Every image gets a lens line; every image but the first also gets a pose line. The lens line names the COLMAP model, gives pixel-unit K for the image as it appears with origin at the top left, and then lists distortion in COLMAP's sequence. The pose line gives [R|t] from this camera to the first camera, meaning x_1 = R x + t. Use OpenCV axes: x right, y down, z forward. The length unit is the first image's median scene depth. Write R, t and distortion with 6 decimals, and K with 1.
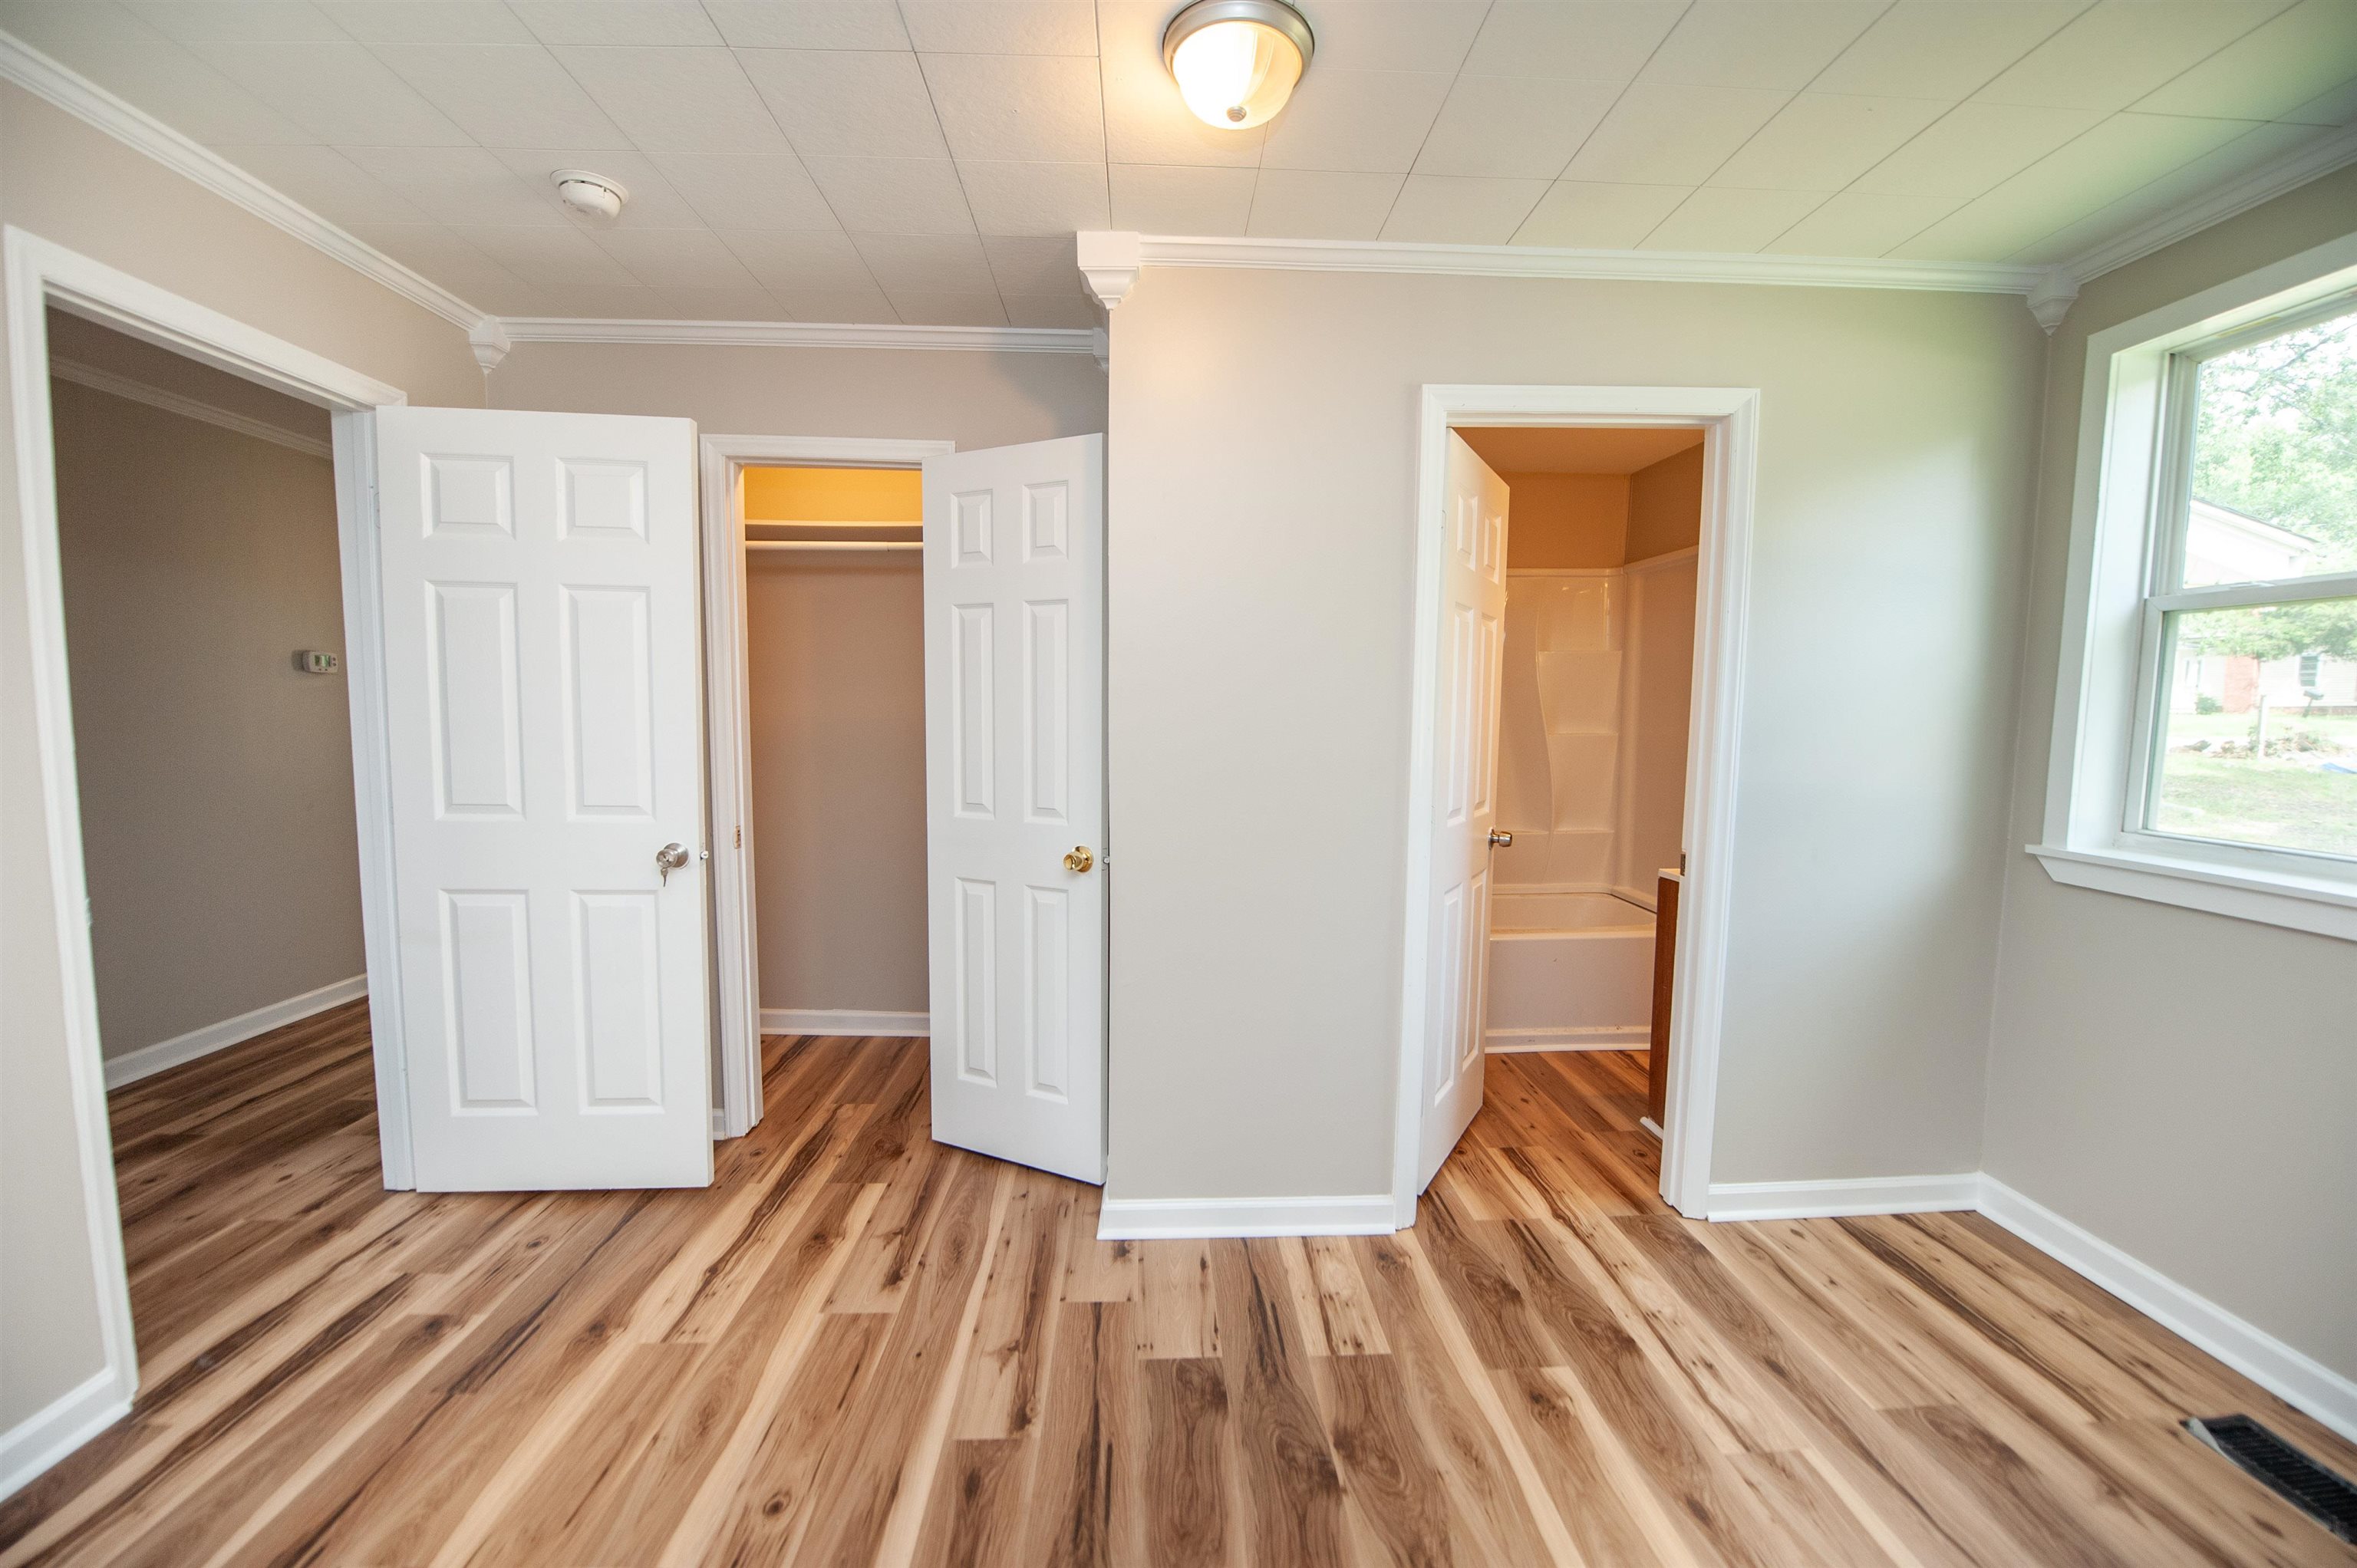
lens RADIAL K [[945.6, 0, 1179.2], [0, 945.6, 791.0], [0, 0, 1]] dist [-0.018440, -0.002222]
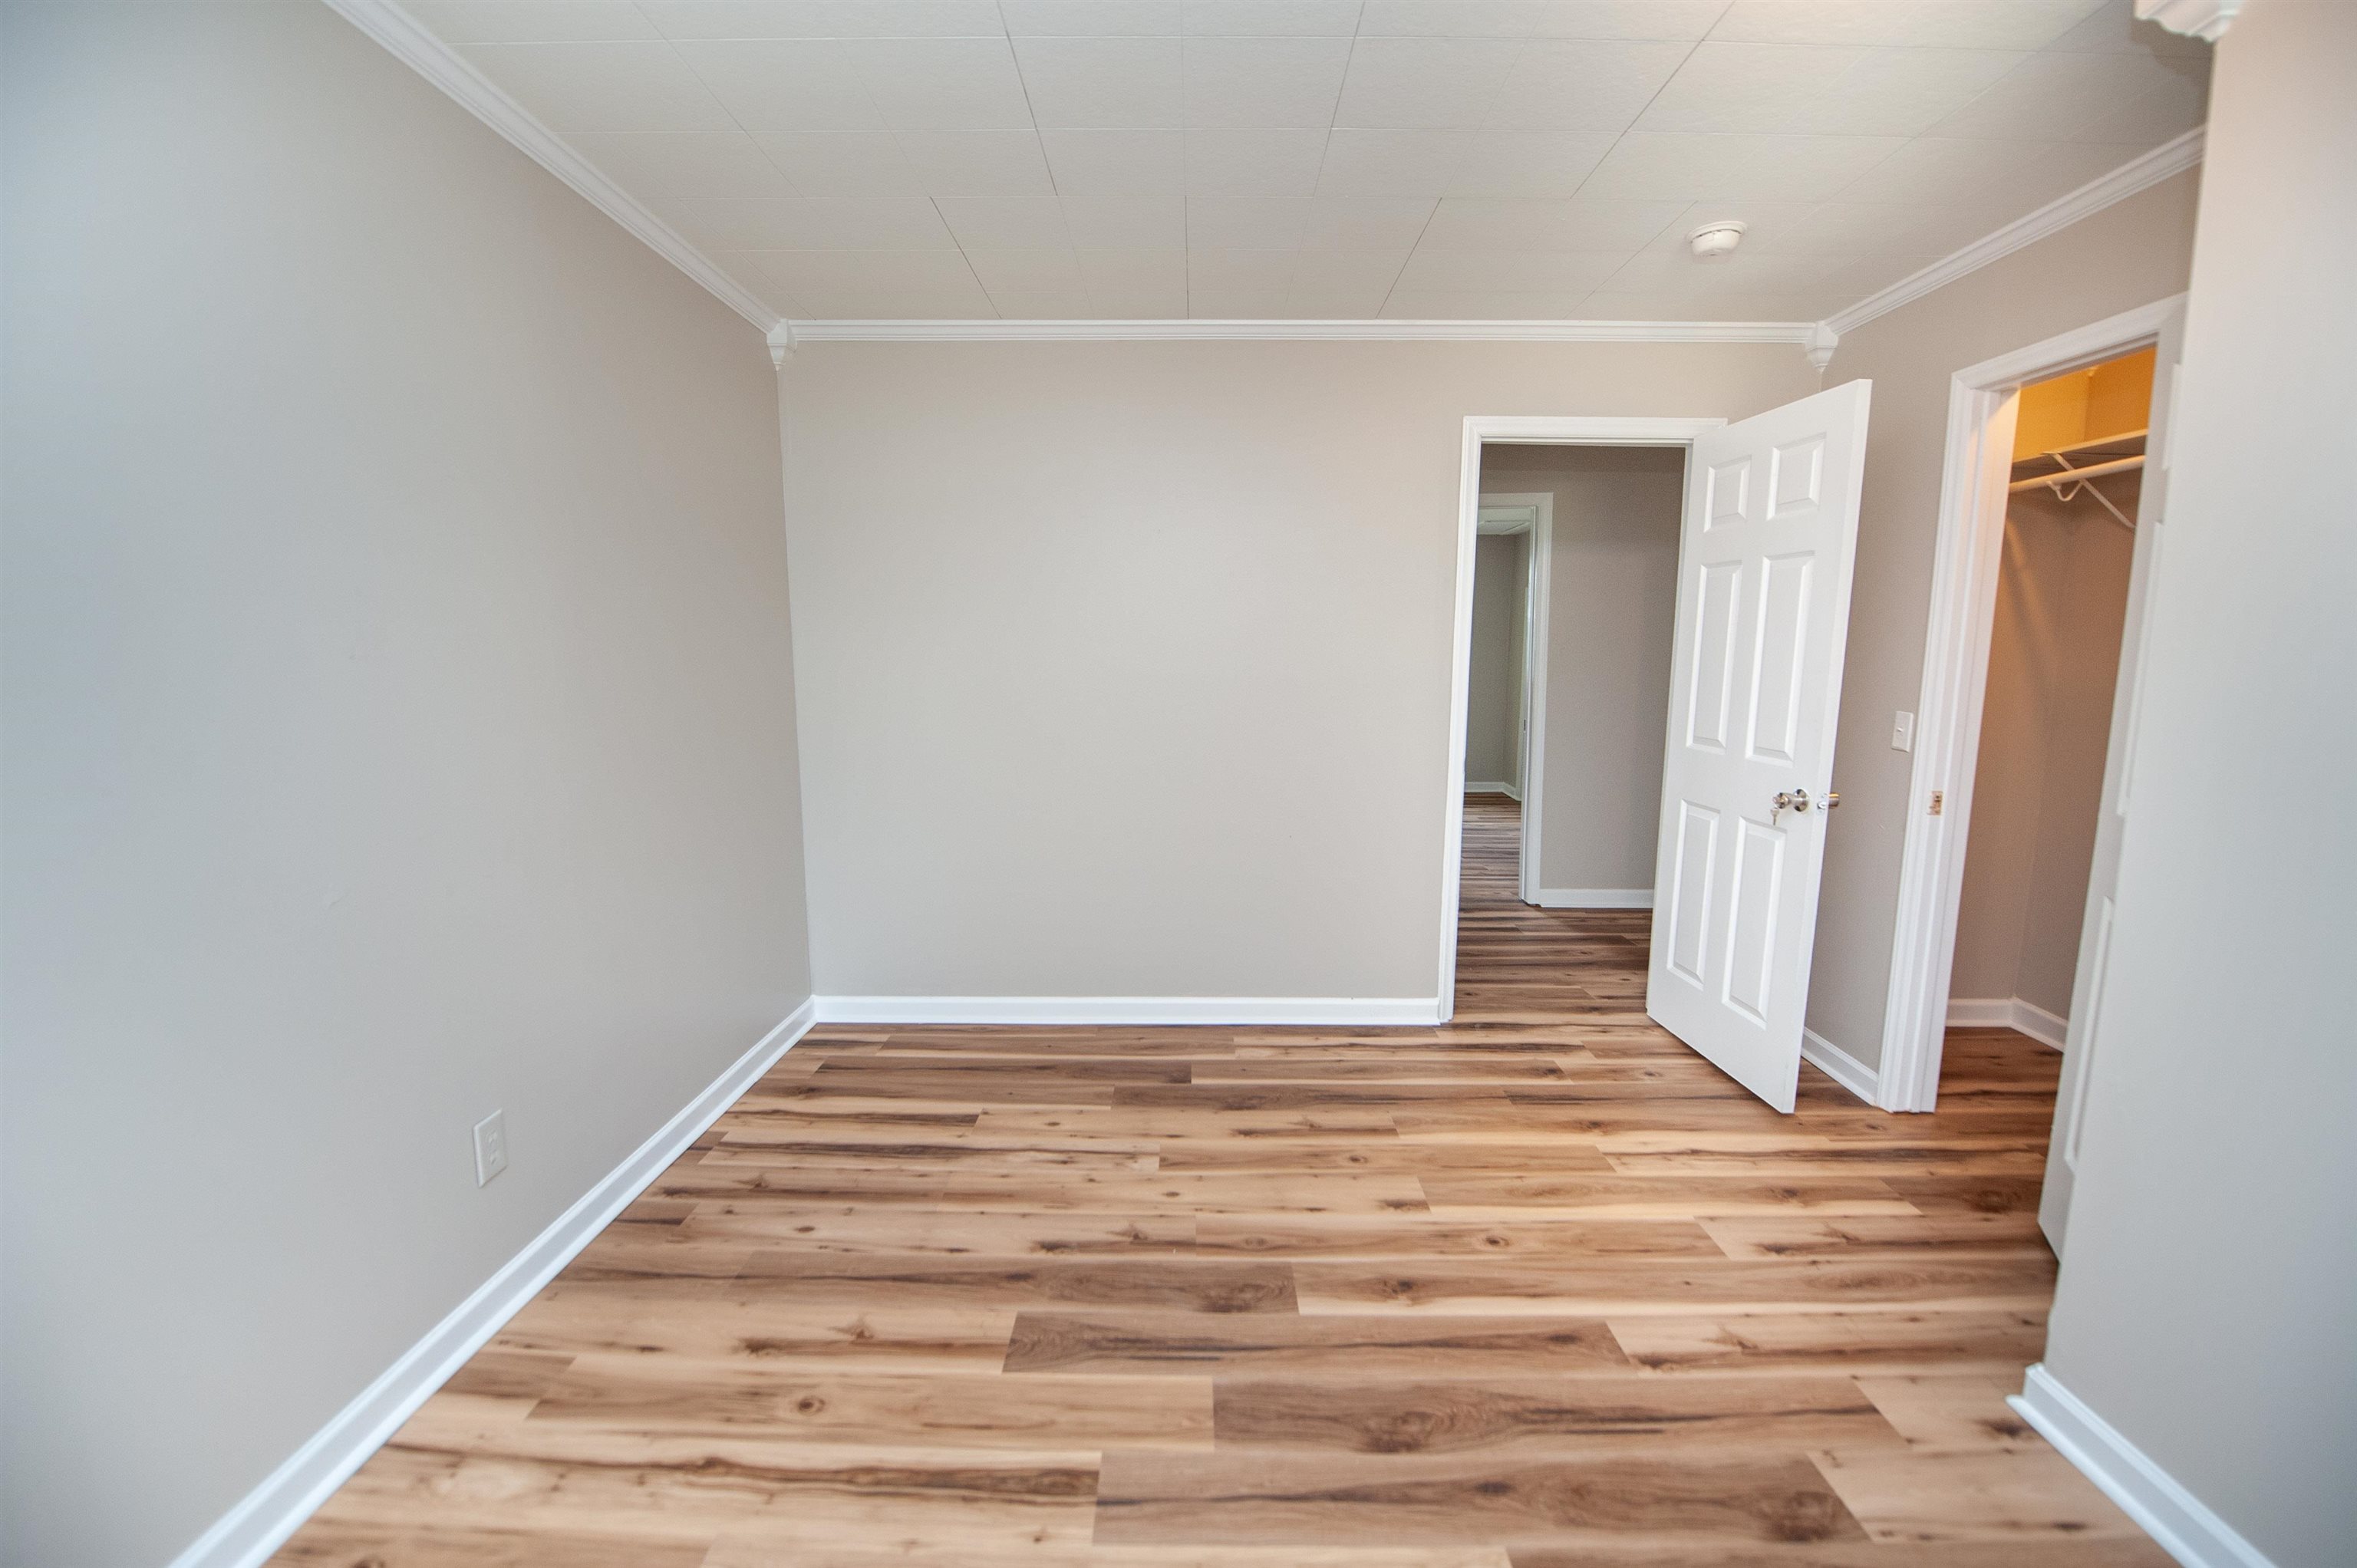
lens RADIAL K [[945.6, 0, 1174.4], [0, 945.6, 787.3], [0, 0, 1]] dist [-0.018440, -0.002222]
pose [[-0.051928, 0.131525, -0.989952, 0.689072], [-0.090942, 0.986548, 0.135843, -0.033594], [0.994501, 0.097082, -0.039268, 0.403000]]
